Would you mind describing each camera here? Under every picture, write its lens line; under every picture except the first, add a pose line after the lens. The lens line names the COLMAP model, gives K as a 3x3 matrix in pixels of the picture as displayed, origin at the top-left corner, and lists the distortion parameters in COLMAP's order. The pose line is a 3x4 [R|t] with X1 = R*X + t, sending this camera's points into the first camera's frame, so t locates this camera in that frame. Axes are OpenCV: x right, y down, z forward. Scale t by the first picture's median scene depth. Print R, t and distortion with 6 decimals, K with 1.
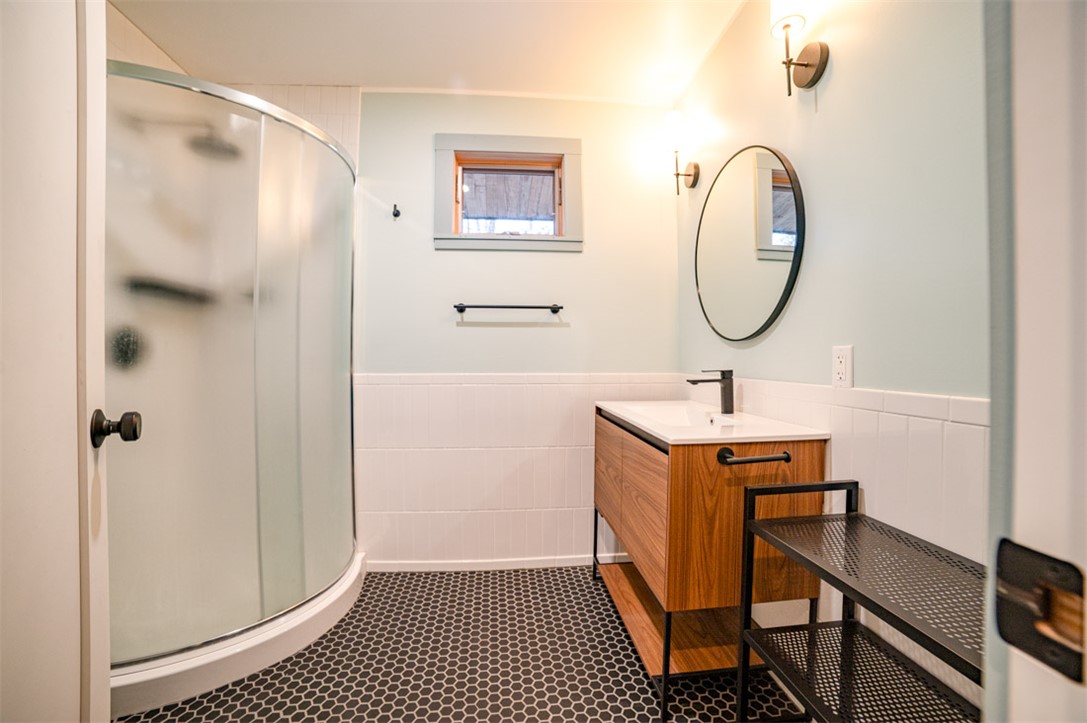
lens RADIAL K [[437.4, 0, 543.5], [0, 437.4, 361.5], [0, 0, 1]] dist [-0.116075, 0.044226]
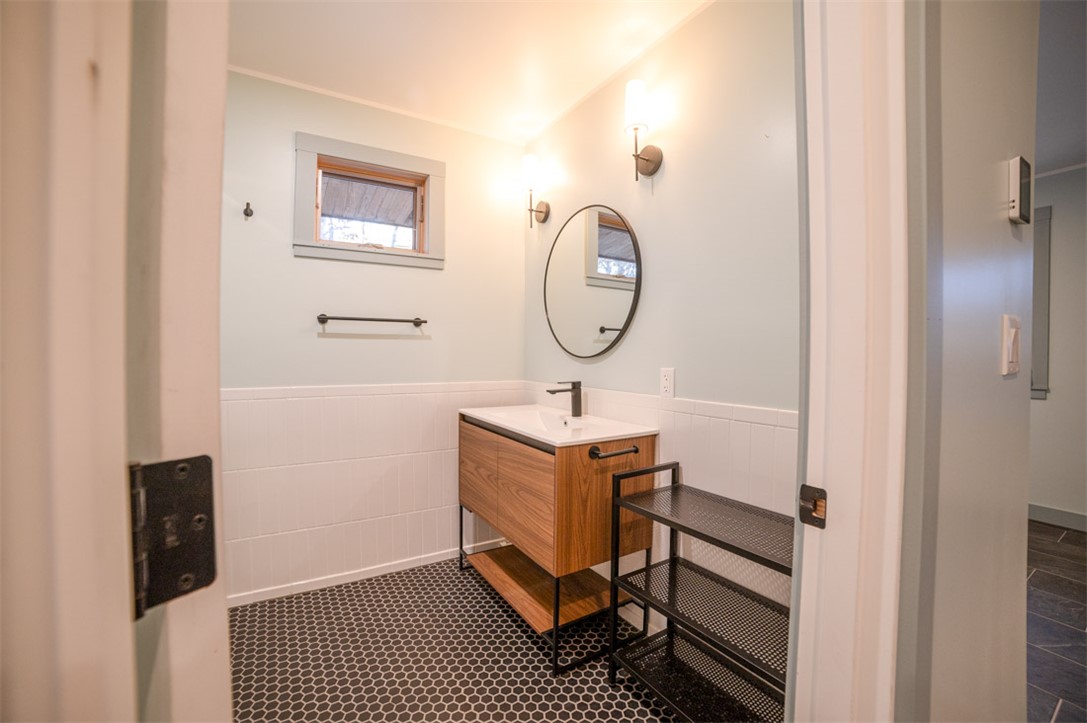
lens RADIAL K [[437.4, 0, 543.5], [0, 437.4, 361.5], [0, 0, 1]] dist [-0.116075, 0.044226]
pose [[0.896386, -0.003529, 0.443261, -0.221947], [-0.003108, 0.999894, 0.014245, -0.056251], [-0.443264, -0.014147, 0.896279, -0.095534]]
